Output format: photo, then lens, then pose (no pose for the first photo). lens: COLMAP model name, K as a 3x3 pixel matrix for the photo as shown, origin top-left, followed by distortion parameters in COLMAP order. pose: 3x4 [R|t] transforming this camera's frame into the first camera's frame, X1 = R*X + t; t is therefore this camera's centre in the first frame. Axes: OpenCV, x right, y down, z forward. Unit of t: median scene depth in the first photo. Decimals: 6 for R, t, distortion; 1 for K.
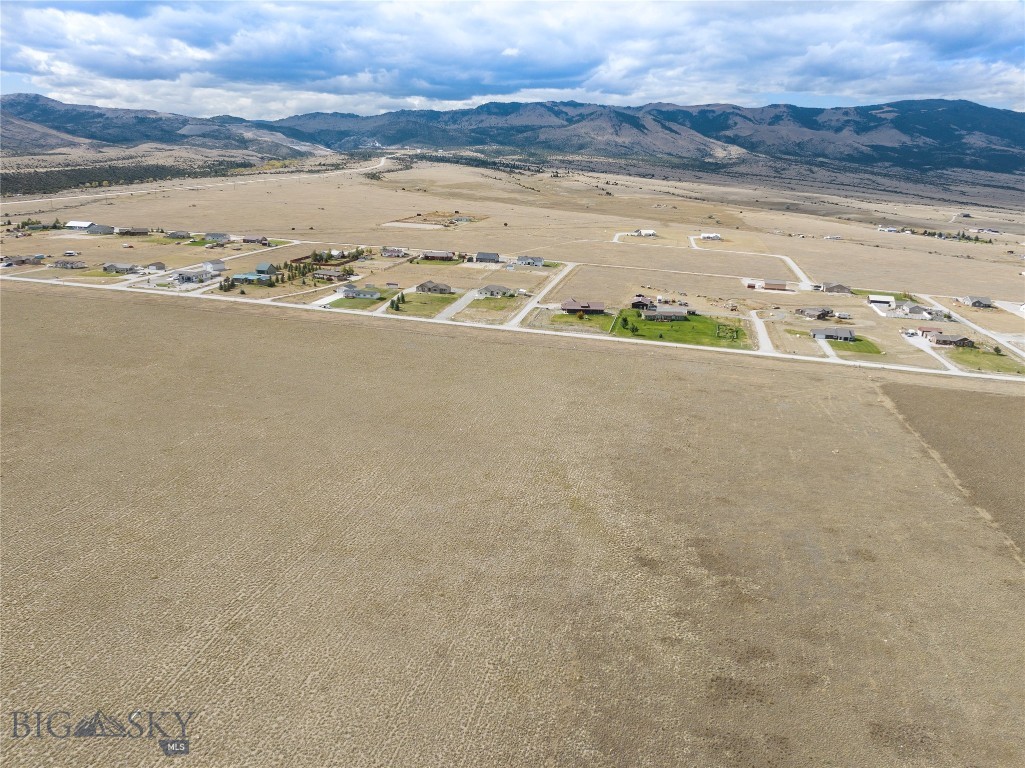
lens RADIAL K [[764.0, 0, 510.7], [0, 764.0, 389.0], [0, 0, 1]] dist [-0.031912, -0.012505]
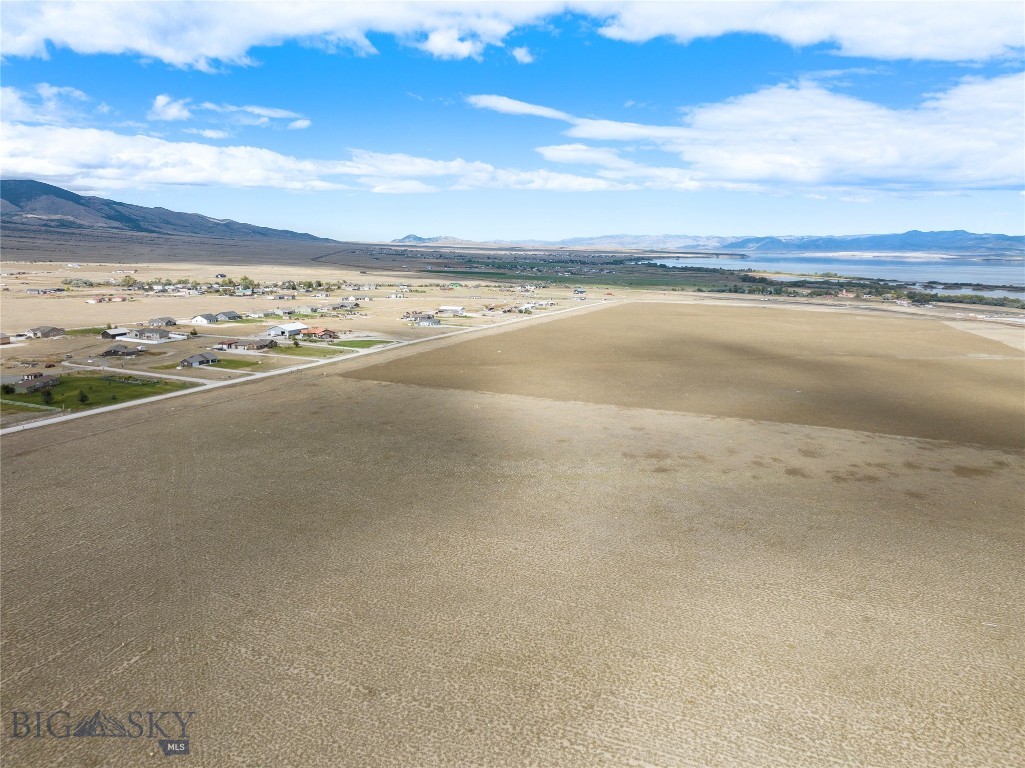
lens RADIAL K [[720.5, 0, 514.3], [0, 720.5, 383.9], [0, 0, 1]] dist [-0.059551, 0.029328]
pose [[0.138797, -0.219352, 0.965722, -0.336506], [0.267467, 0.947225, 0.176710, -0.068848], [-0.953518, 0.233772, 0.190142, 0.282412]]
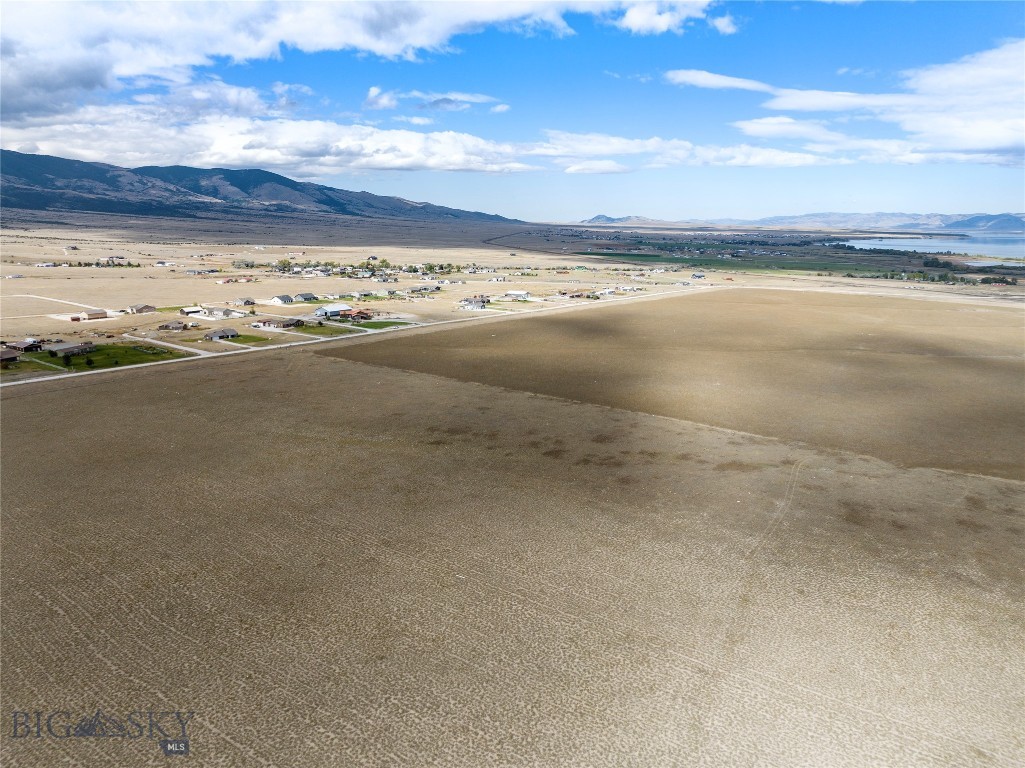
lens RADIAL K [[720.5, 0, 512.7], [0, 720.5, 381.7], [0, 0, 1]] dist [-0.059551, 0.029328]
pose [[0.392541, -0.229820, 0.890558, -0.325848], [0.265952, 0.955276, 0.129295, -0.015971], [-0.880444, 0.186092, 0.436106, 0.047602]]
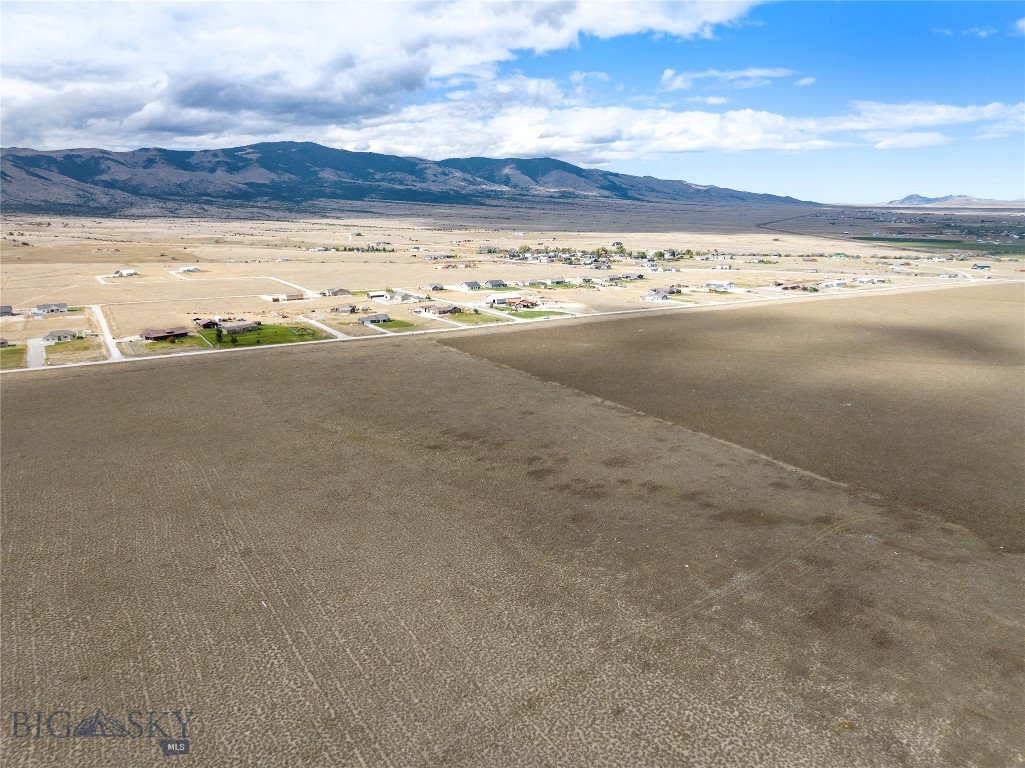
lens RADIAL K [[720.5, 0, 515.3], [0, 720.5, 390.2], [0, 0, 1]] dist [-0.059551, 0.029328]
pose [[0.706988, -0.217801, 0.672853, -0.192711], [0.238191, 0.969144, 0.063436, 0.018981], [-0.665908, 0.115419, 0.737052, -0.054452]]
